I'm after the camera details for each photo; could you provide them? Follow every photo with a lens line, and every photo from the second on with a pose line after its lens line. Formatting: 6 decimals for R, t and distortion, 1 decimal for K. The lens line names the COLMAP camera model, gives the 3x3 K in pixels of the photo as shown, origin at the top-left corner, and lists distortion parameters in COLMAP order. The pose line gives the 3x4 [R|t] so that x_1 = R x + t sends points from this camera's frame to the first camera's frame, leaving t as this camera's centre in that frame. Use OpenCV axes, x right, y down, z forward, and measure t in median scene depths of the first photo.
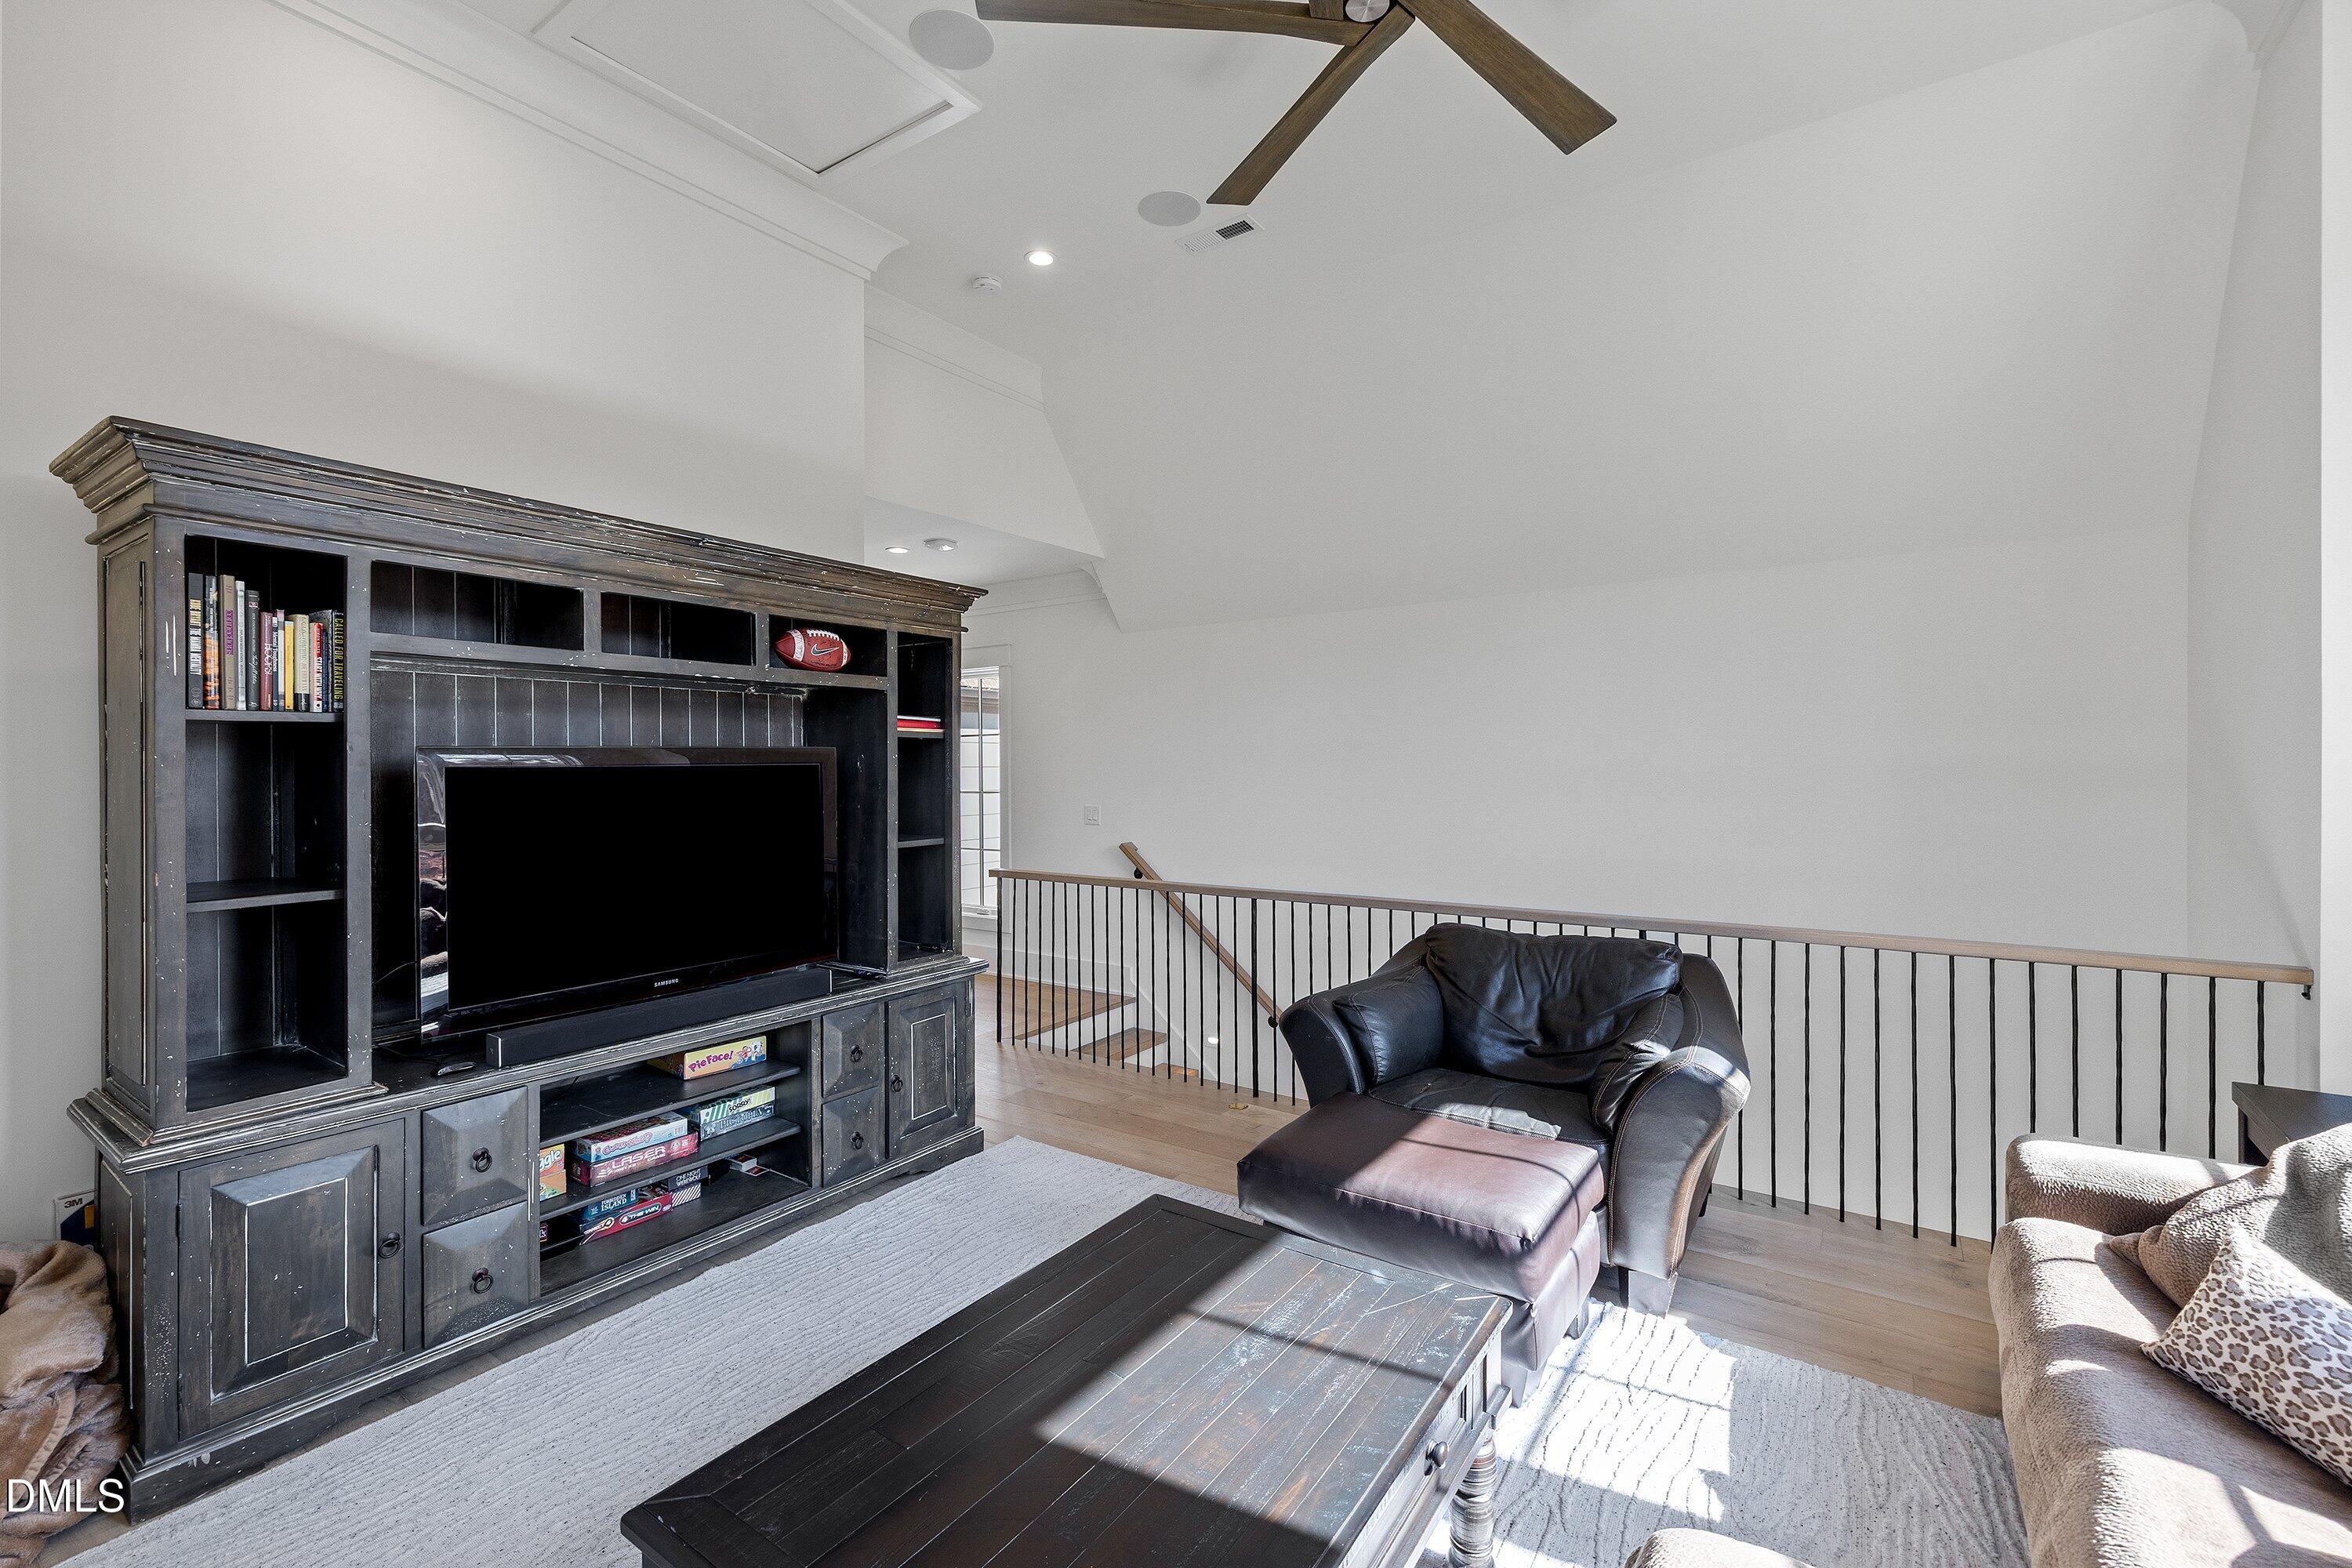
lens RADIAL K [[983.4, 0, 1176.9], [0, 983.4, 775.8], [0, 0, 1]] dist [-0.000277, 0.000210]
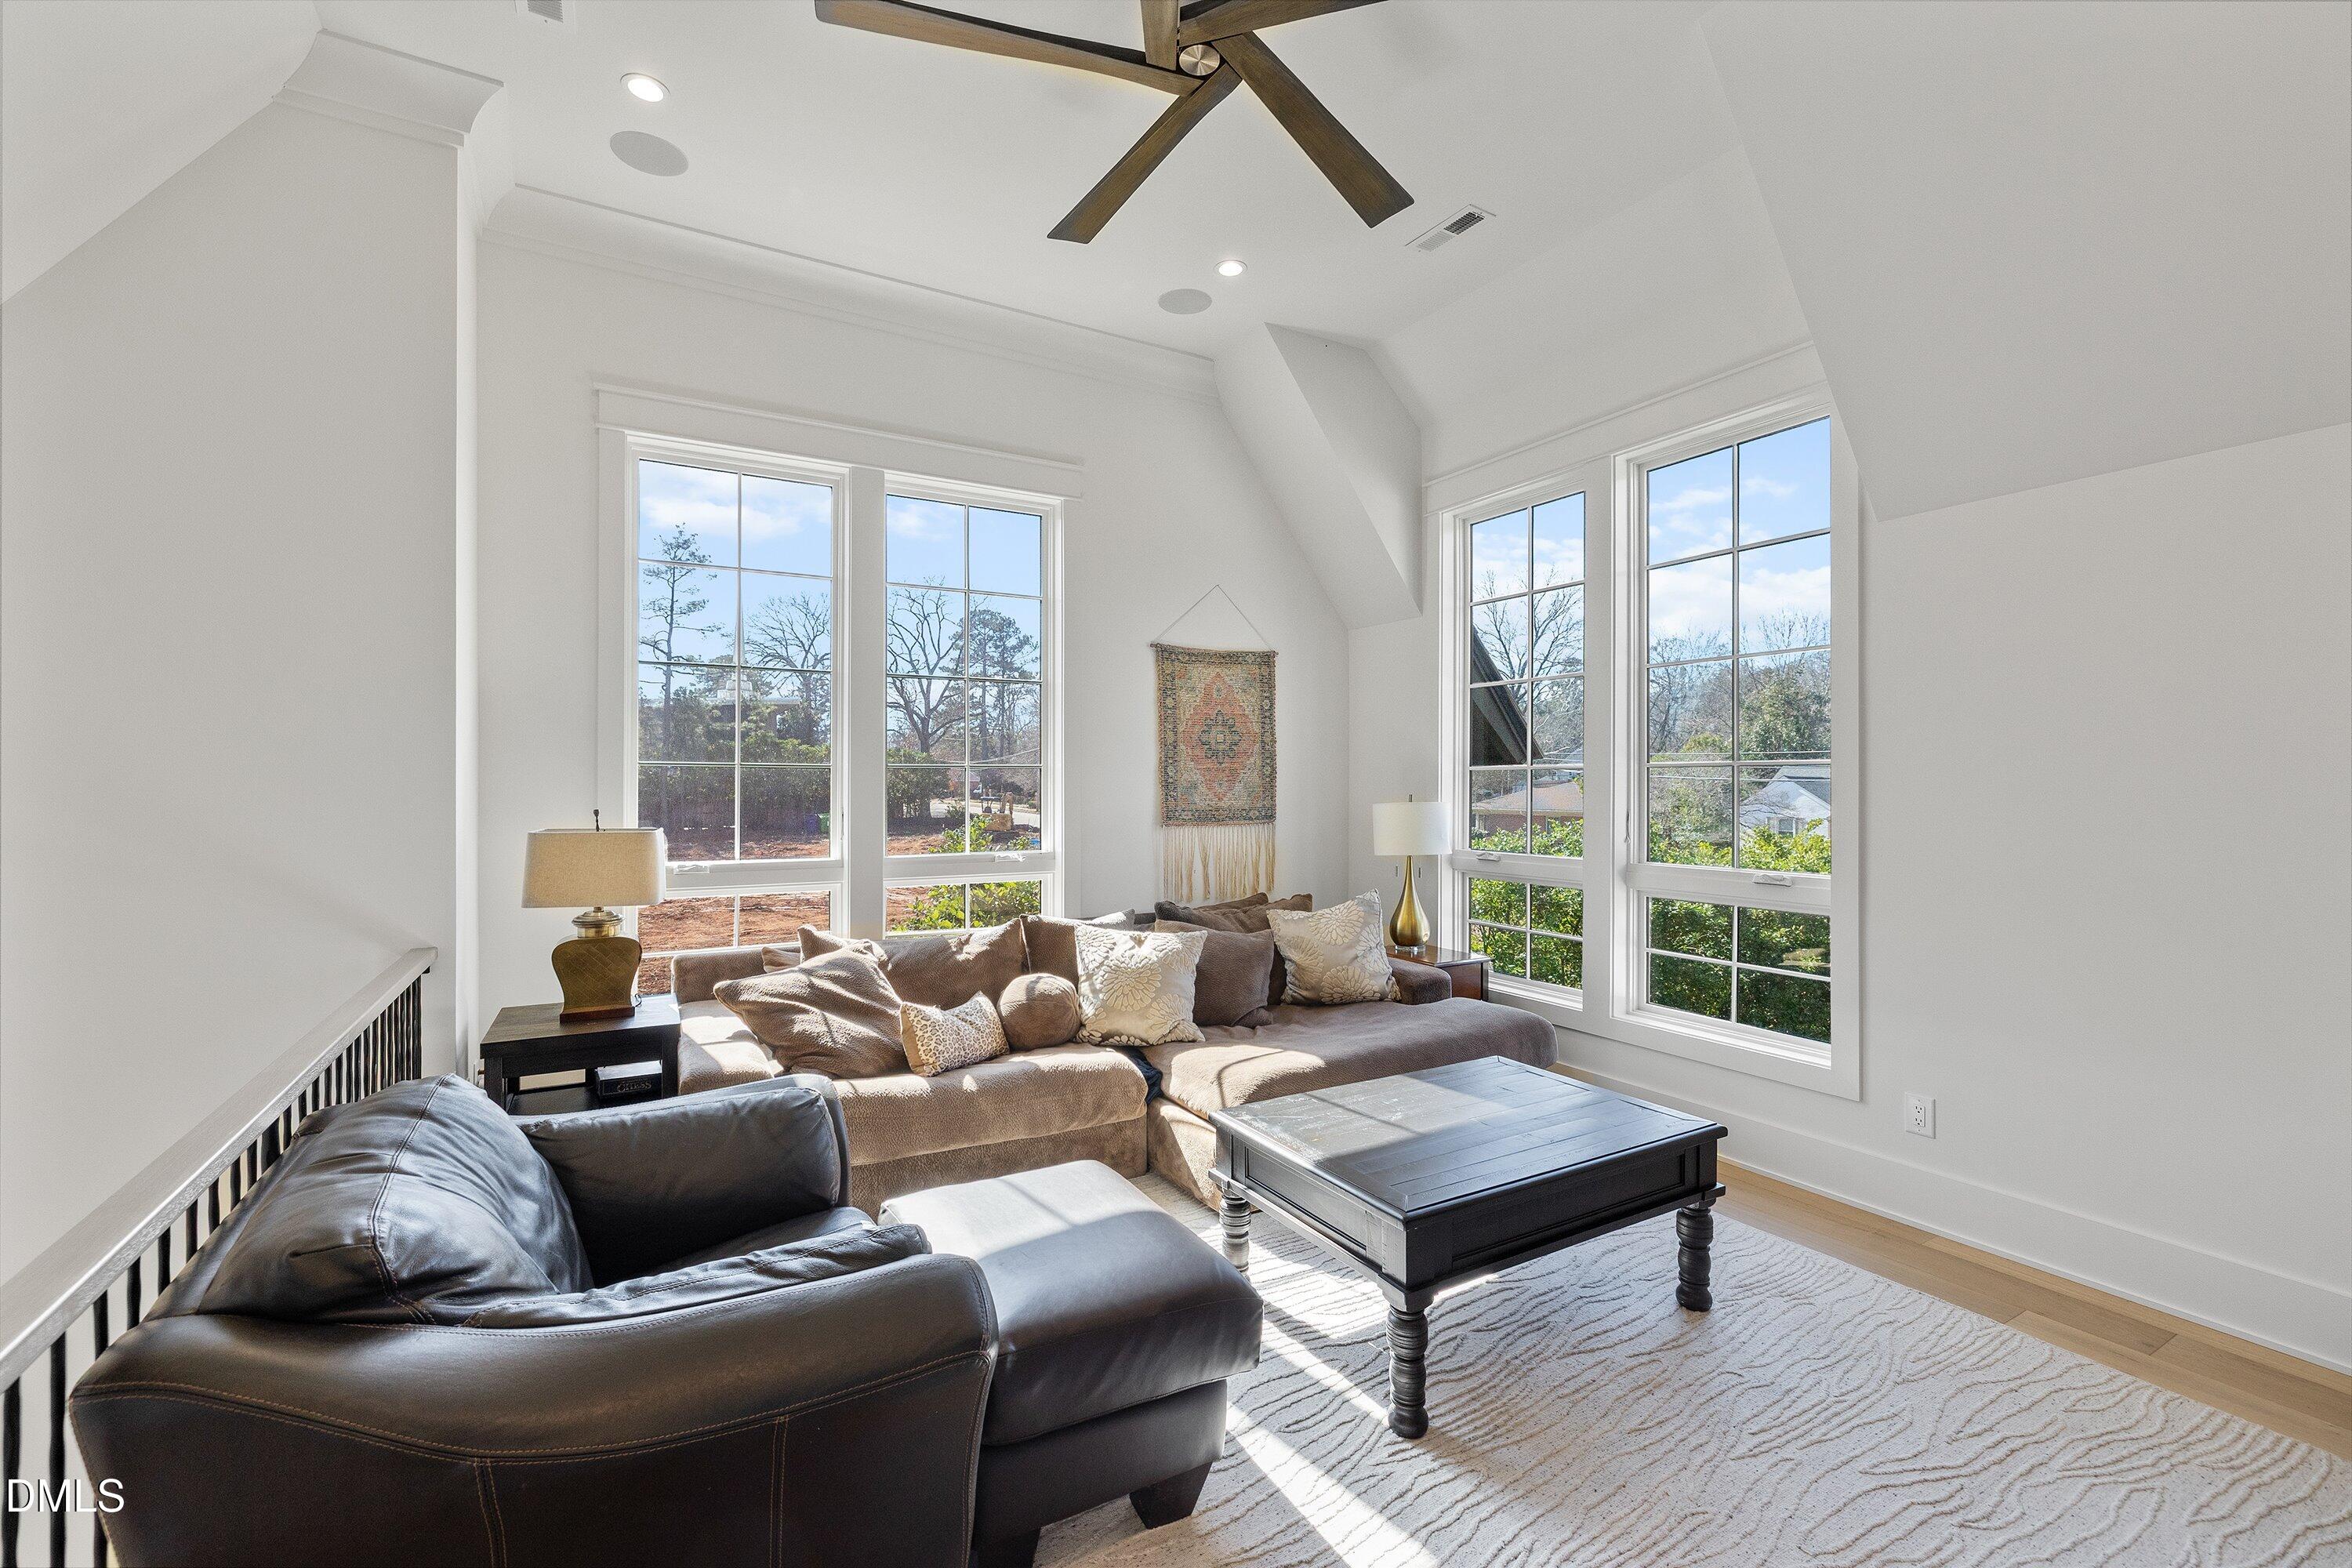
lens RADIAL K [[983.4, 0, 1176.9], [0, 983.4, 775.8], [0, 0, 1]] dist [-0.000277, 0.000210]
pose [[-0.902870, 0.006593, 0.429863, -0.162777], [0.003516, 0.999962, -0.007951, -0.004220], [-0.429899, -0.005667, -0.902859, 1.330114]]
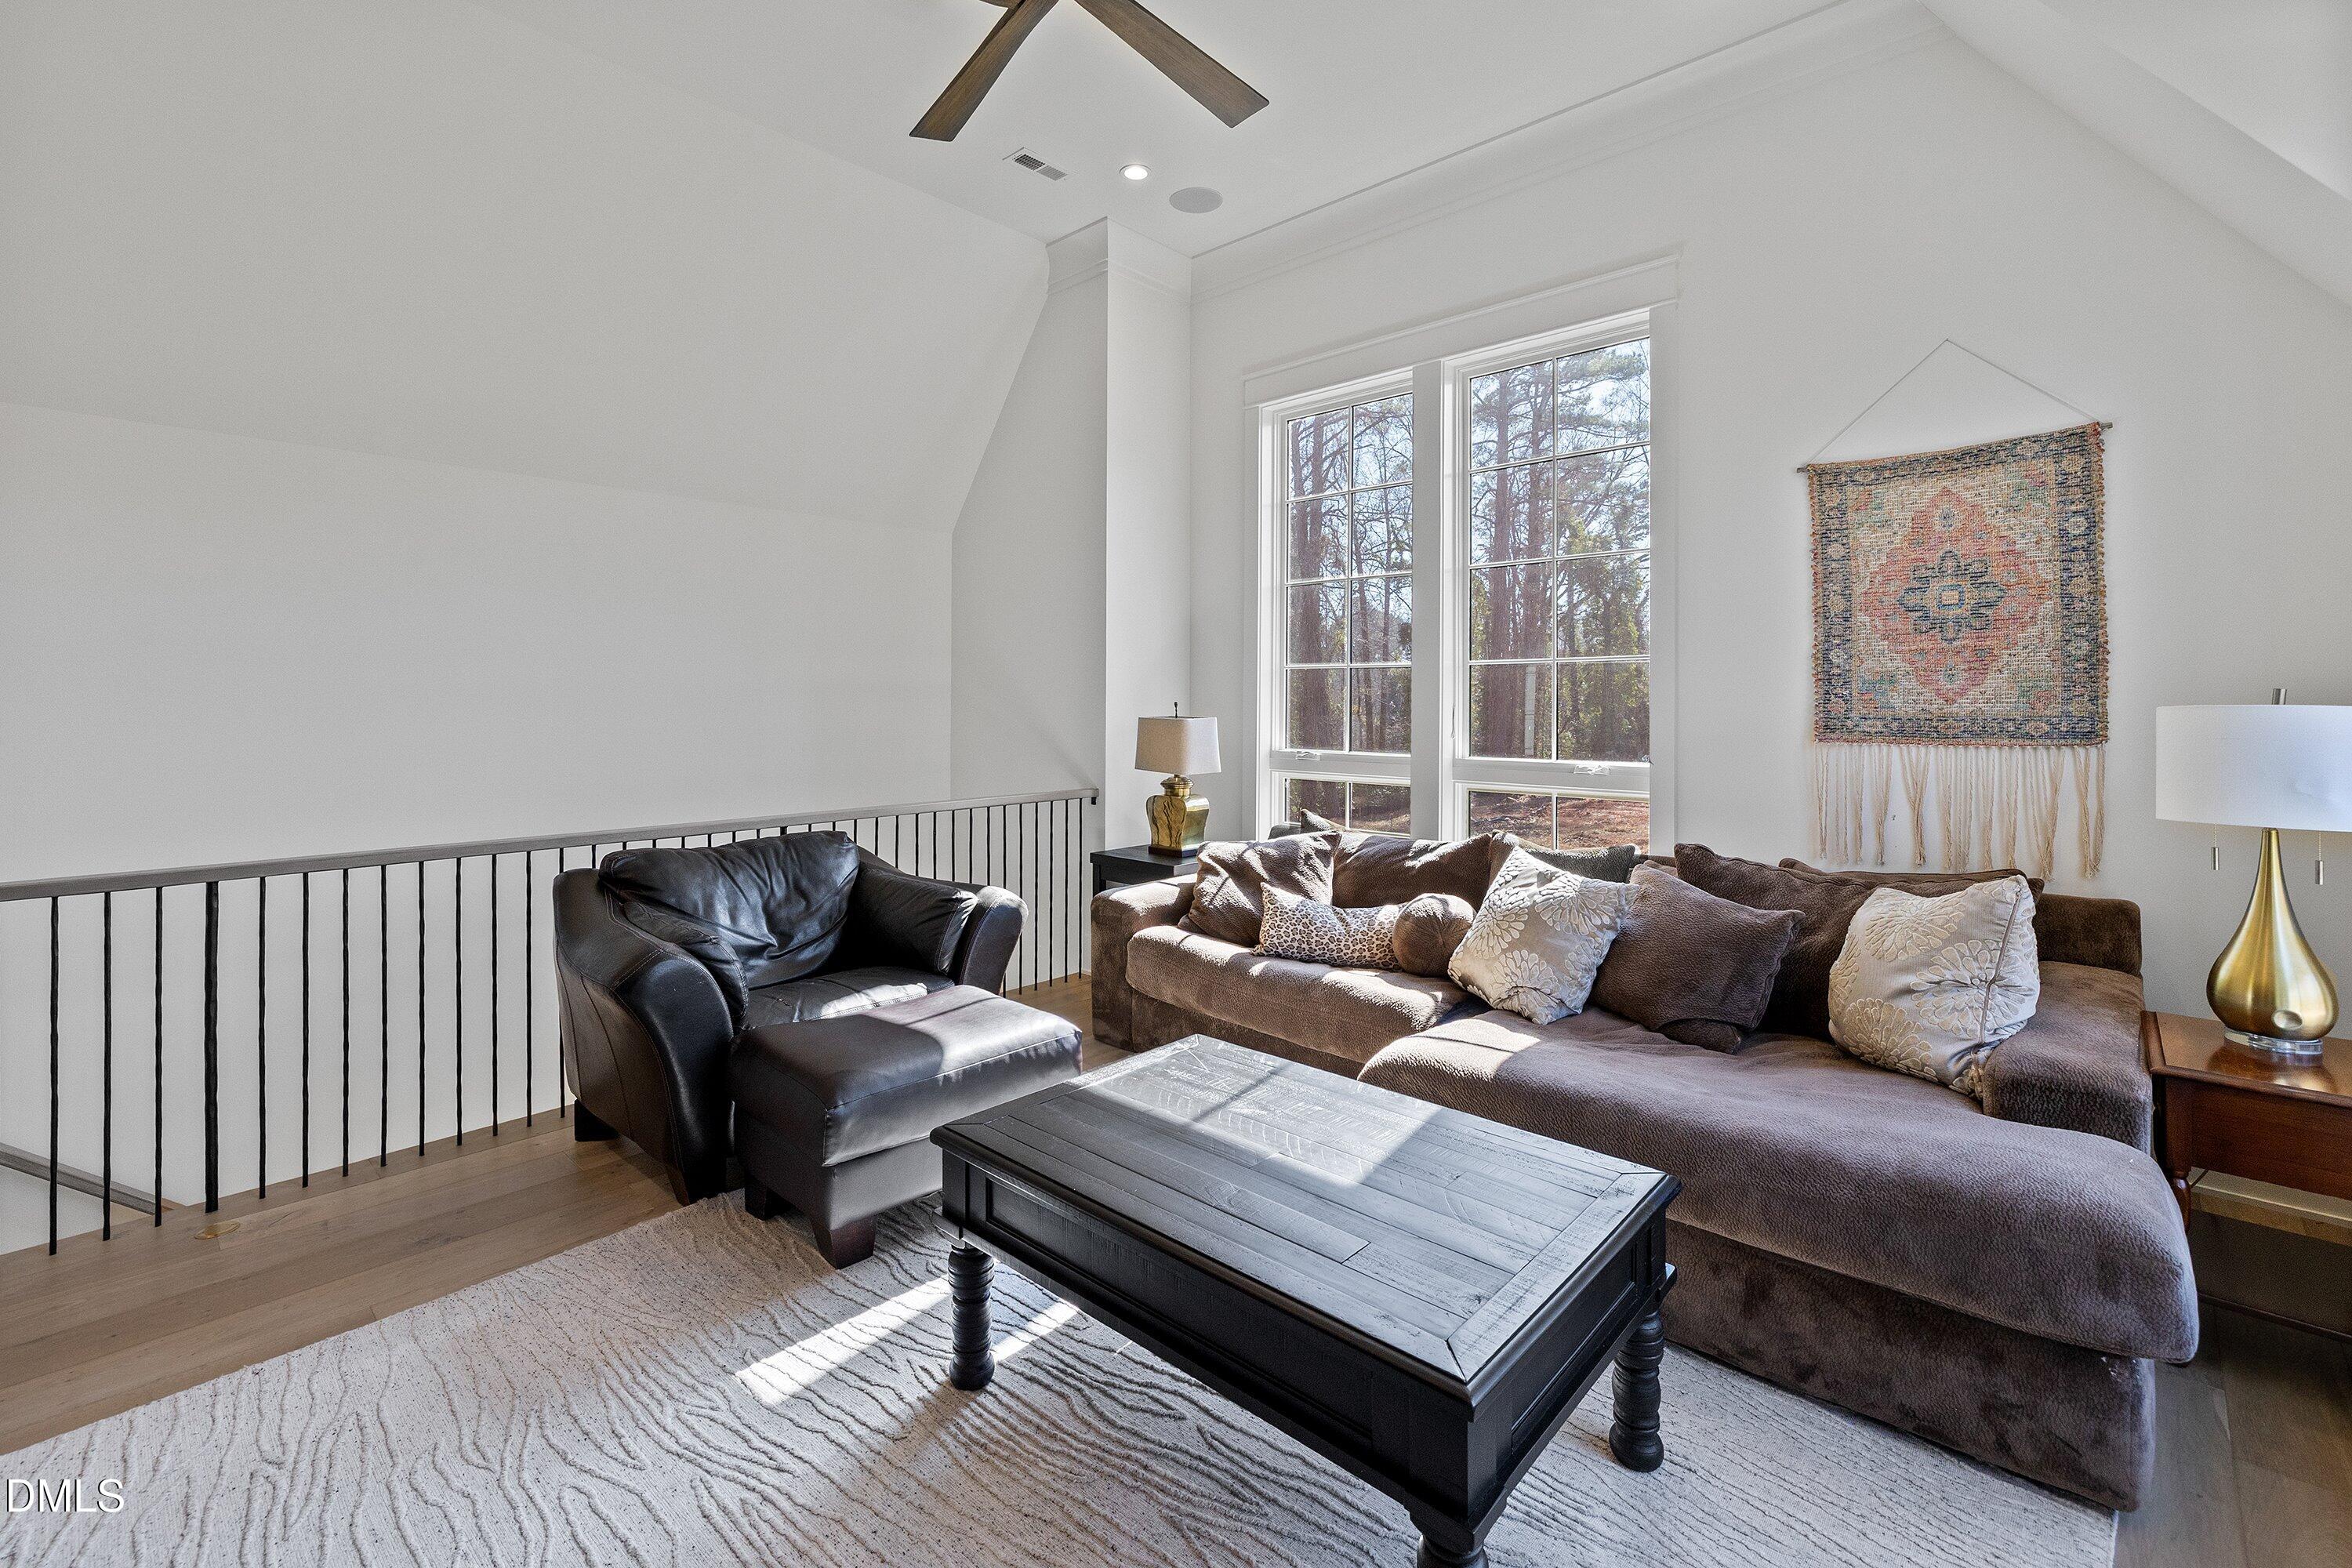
lens RADIAL K [[1015.9, 0, 1164.4], [0, 1015.9, 689.8], [0, 0, 1]] dist [-0.002024, -0.000226]
pose [[0.139052, 0.012484, 0.990206, -0.621459], [0.003190, 0.999910, -0.013055, 0.021771], [-0.990280, 0.004974, 0.139000, 0.445087]]
